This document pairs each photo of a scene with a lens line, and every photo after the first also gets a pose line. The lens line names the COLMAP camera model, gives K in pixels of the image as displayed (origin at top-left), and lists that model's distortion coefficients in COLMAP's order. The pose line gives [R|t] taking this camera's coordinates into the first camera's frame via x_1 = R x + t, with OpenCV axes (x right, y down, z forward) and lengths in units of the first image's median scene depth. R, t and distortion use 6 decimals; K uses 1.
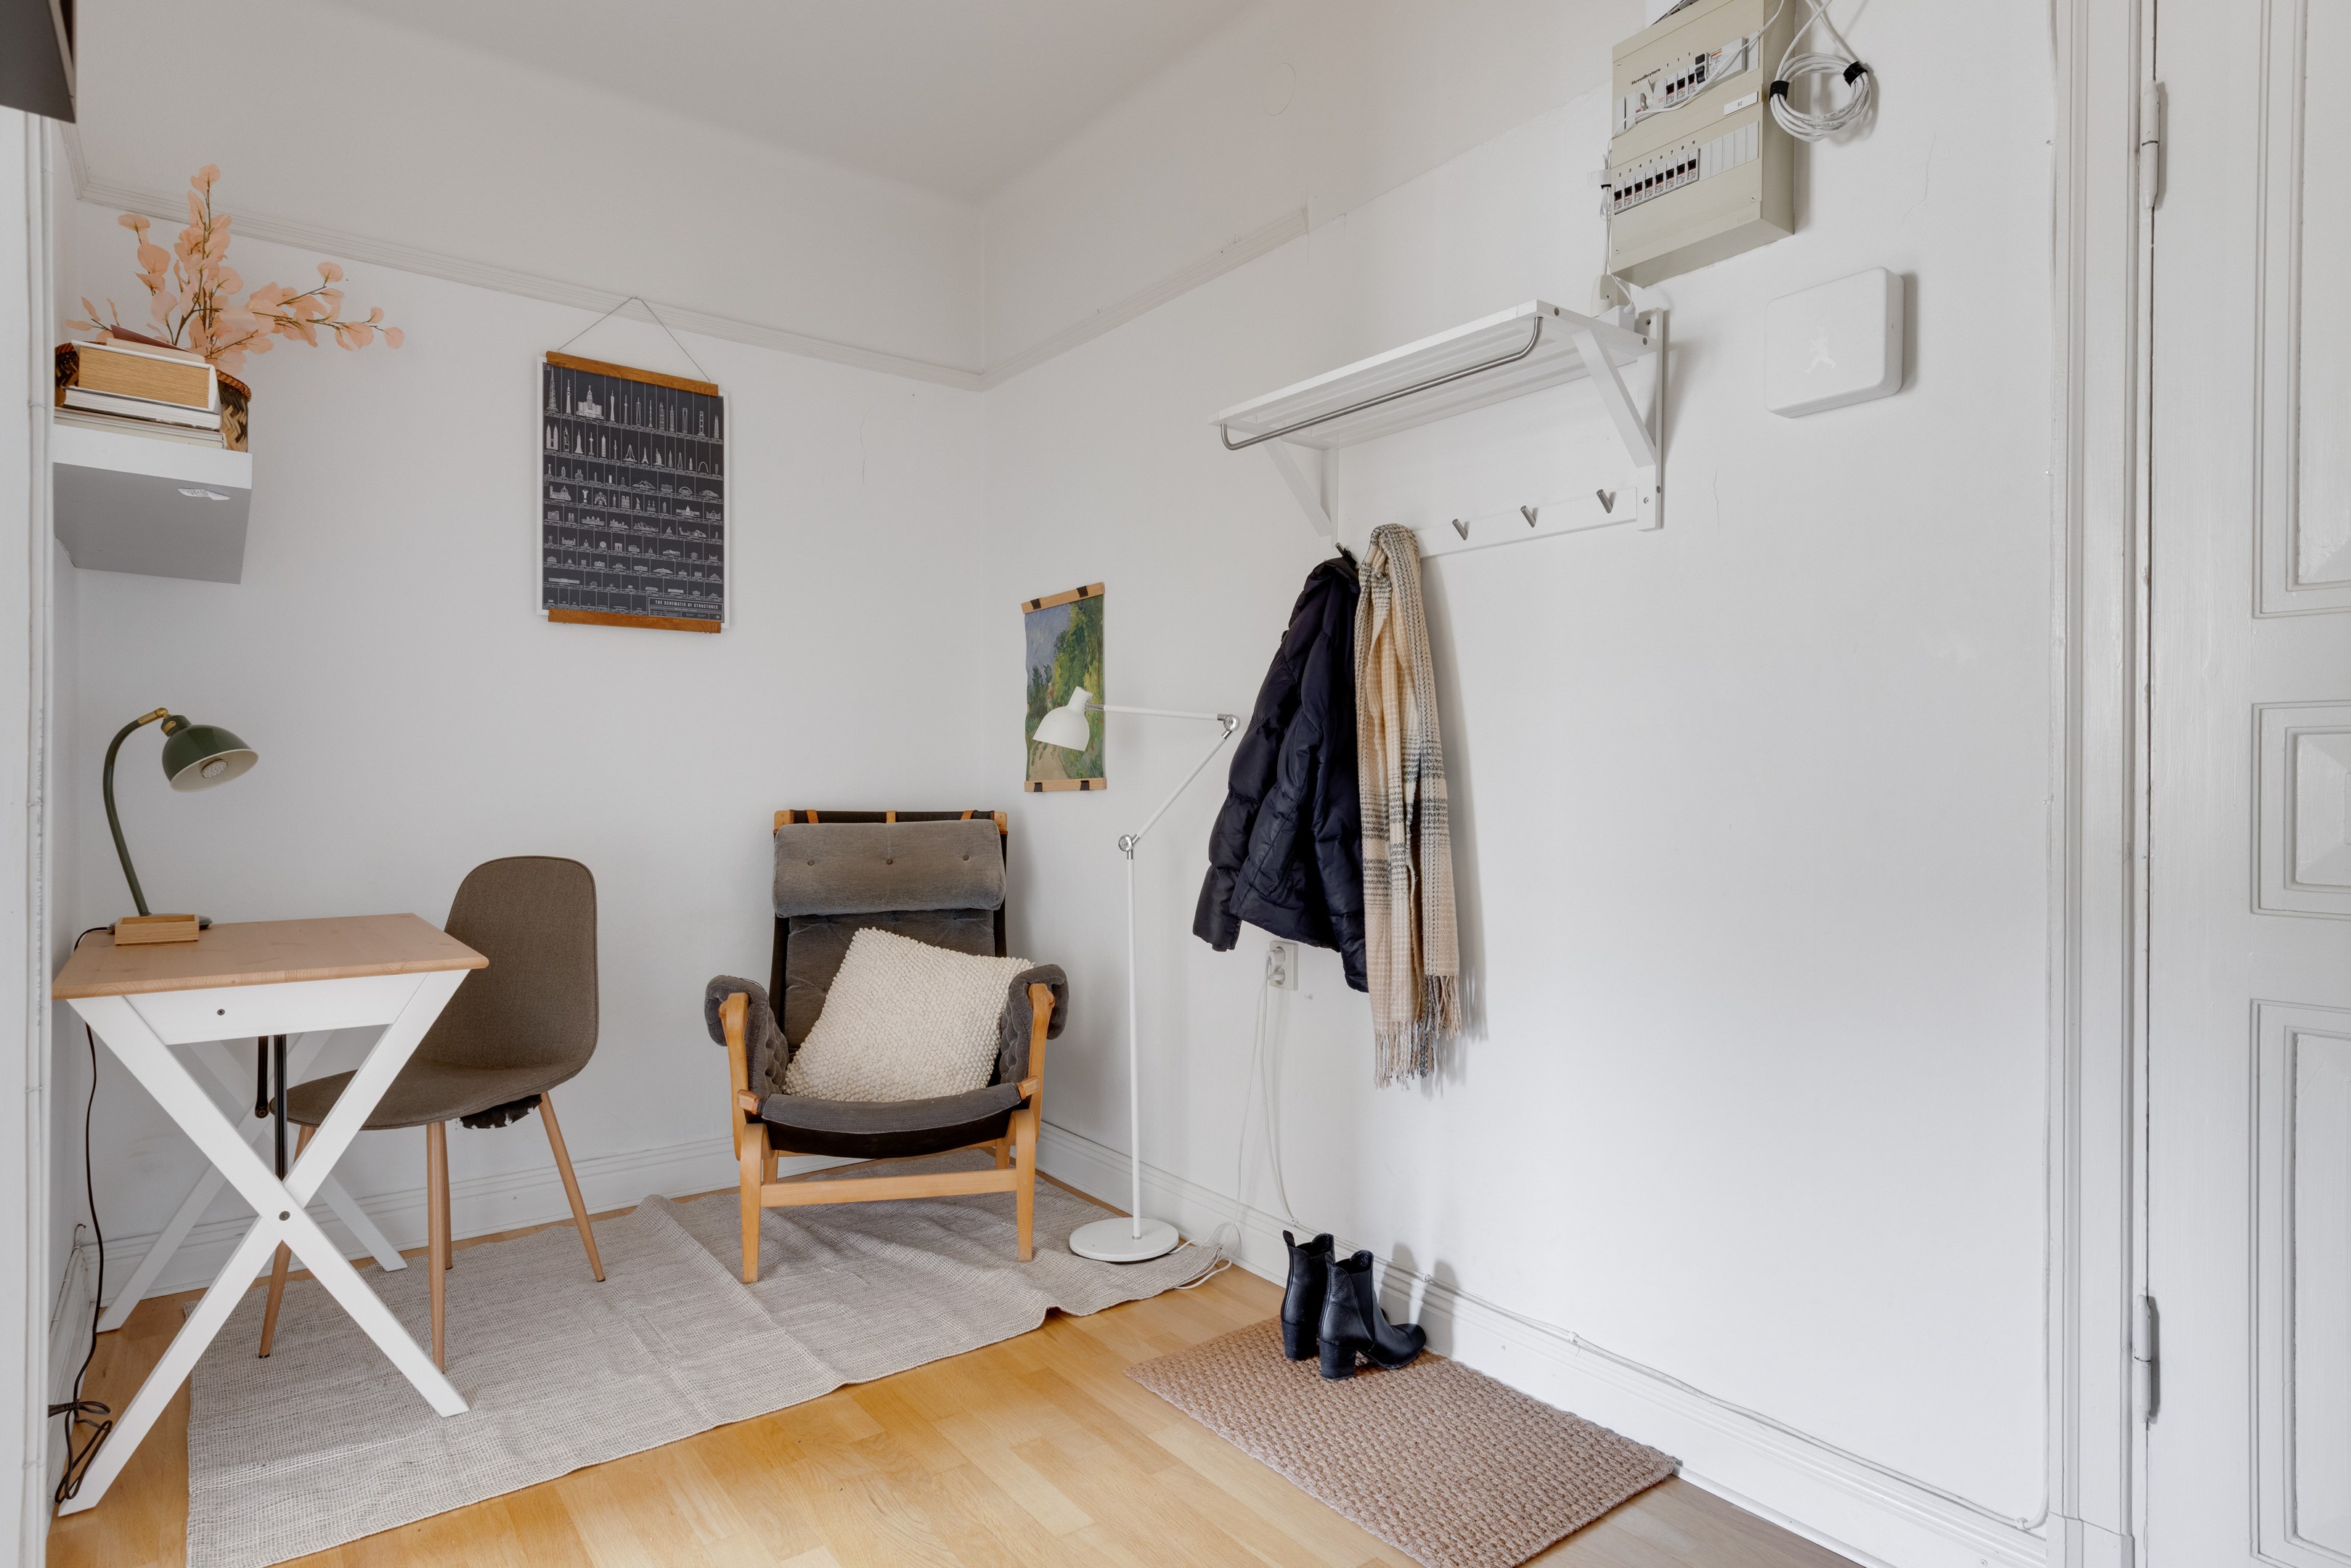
lens RADIAL K [[1258.9, 0, 1240.3], [0, 1258.9, 793.7], [0, 0, 1]] dist [0.007934, -0.000296]
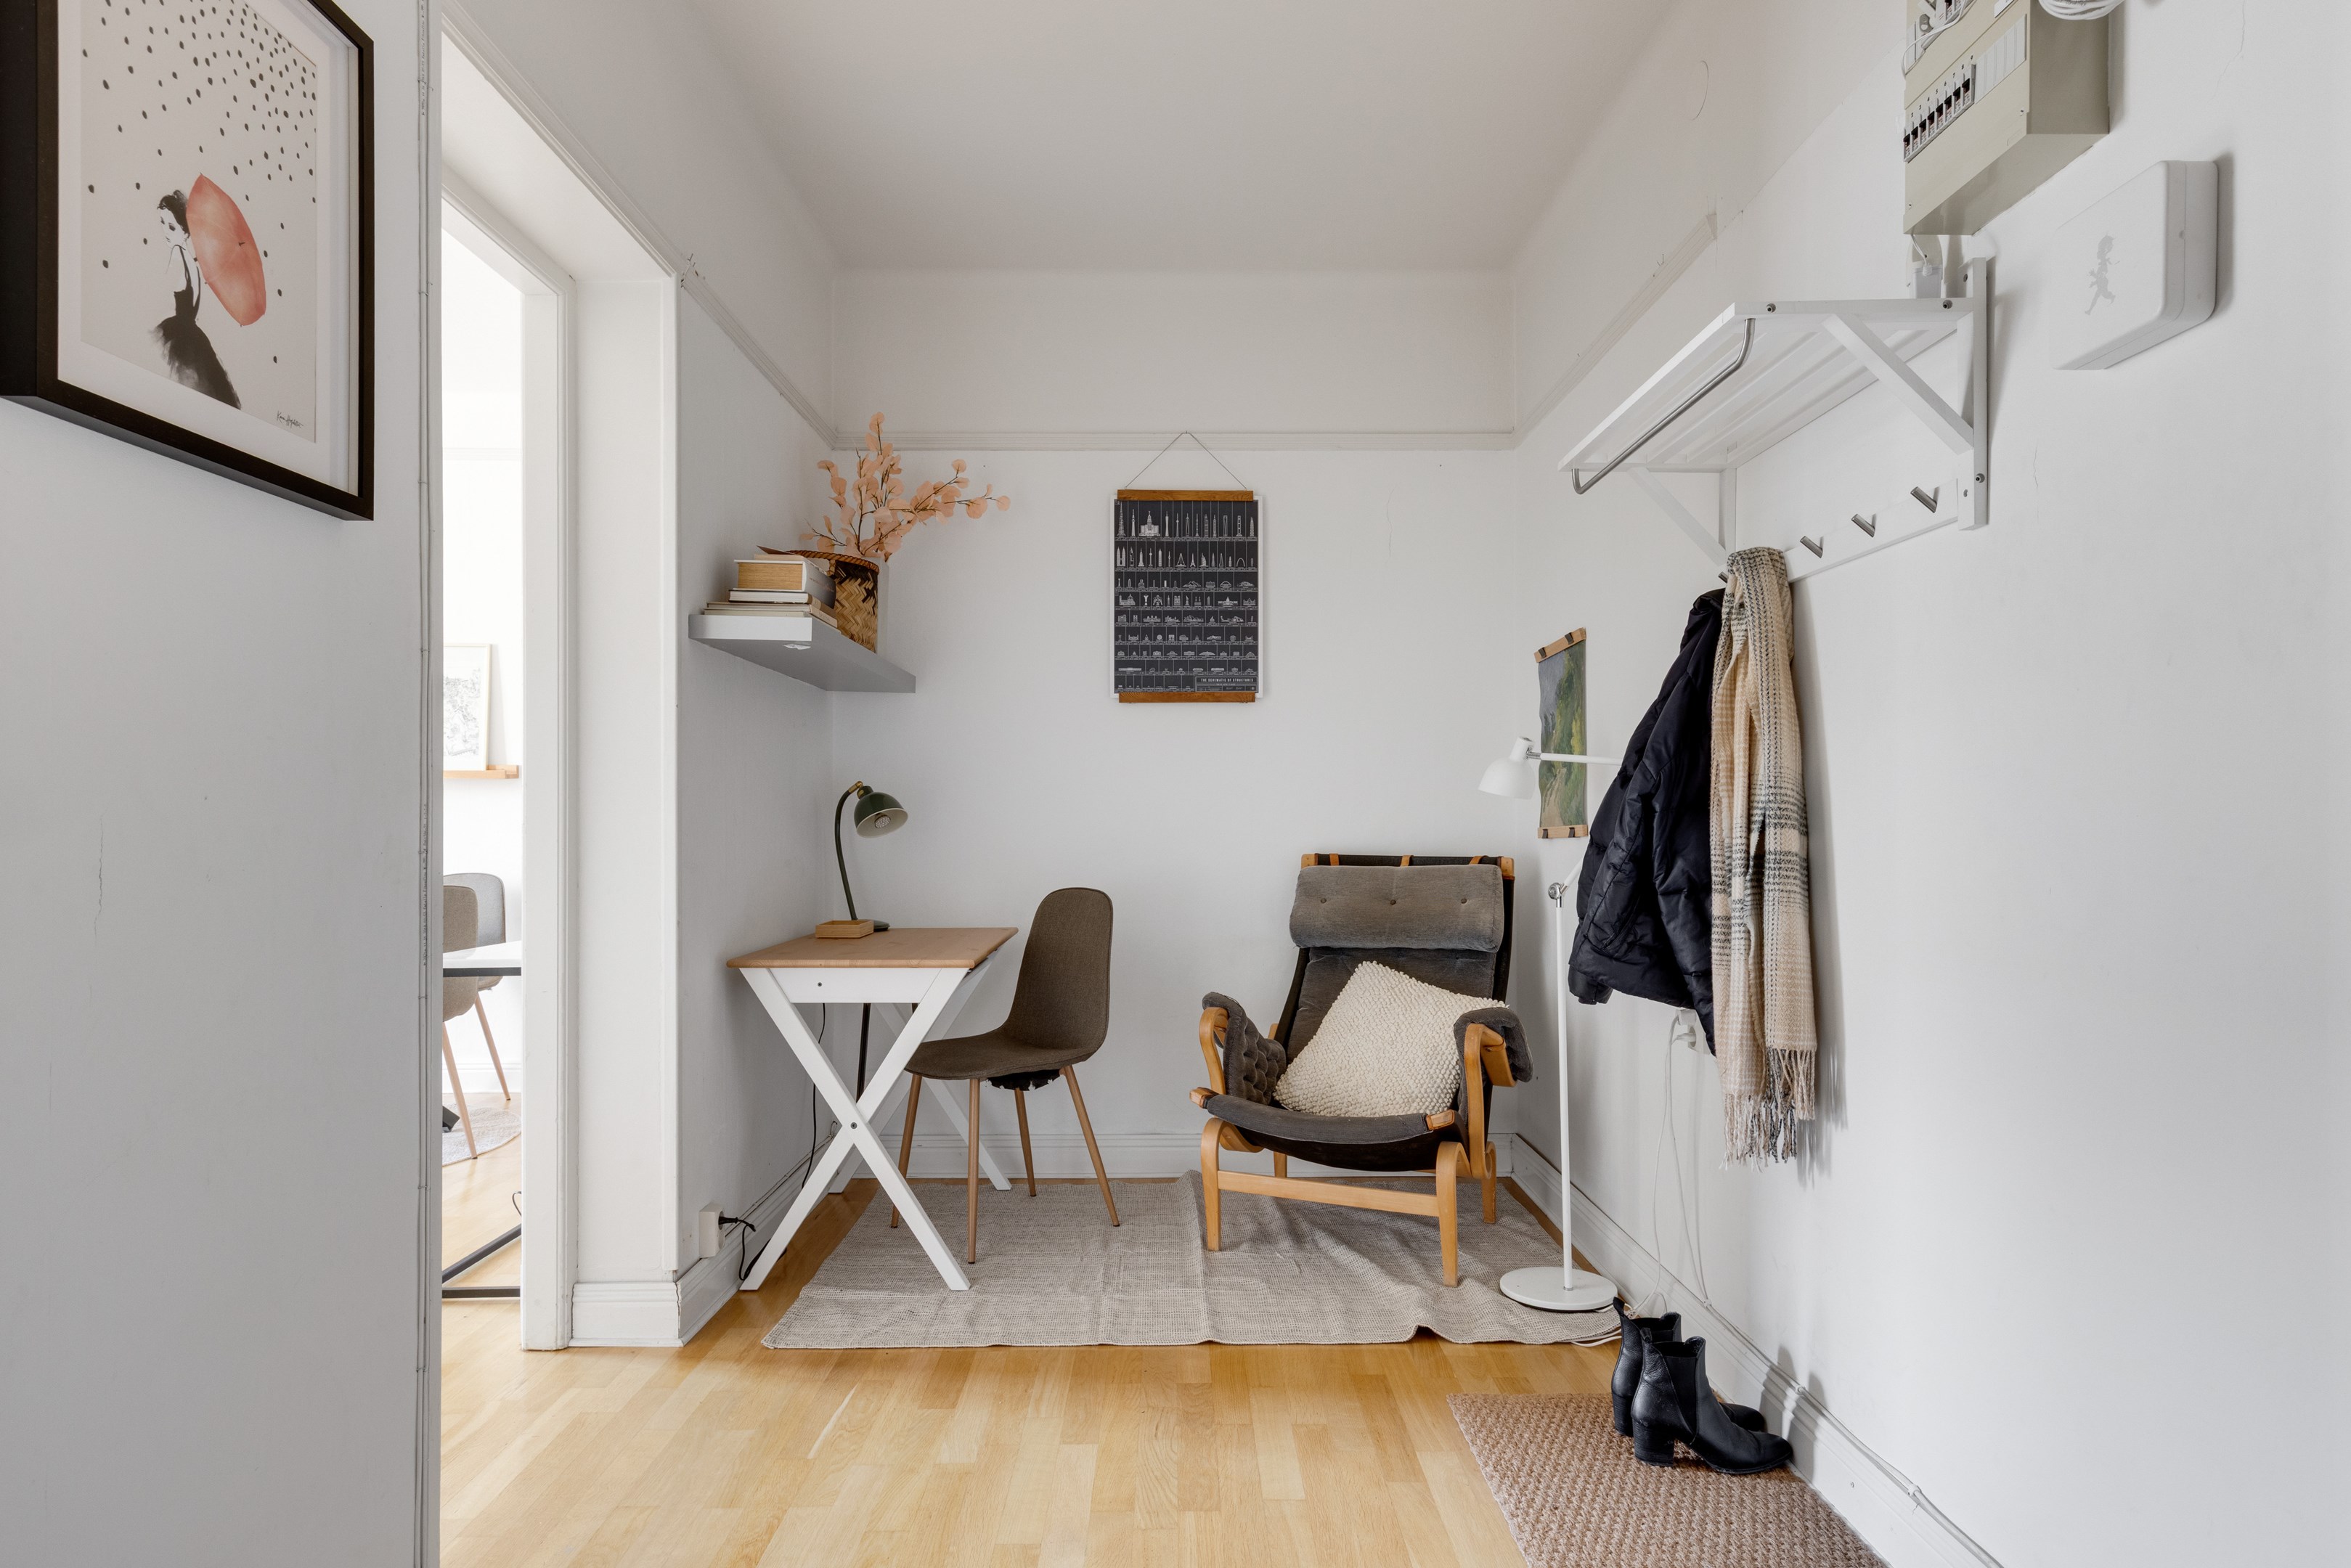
lens RADIAL K [[1286.5, 0, 1246.6], [0, 1286.5, 830.2], [0, 0, 1]] dist [0.004342, 0.001566]
pose [[0.811233, 0.000951, -0.584722, 0.373259], [-0.002774, 0.999994, -0.002221, -0.007464], [0.584716, 0.003424, 0.811231, 0.034487]]
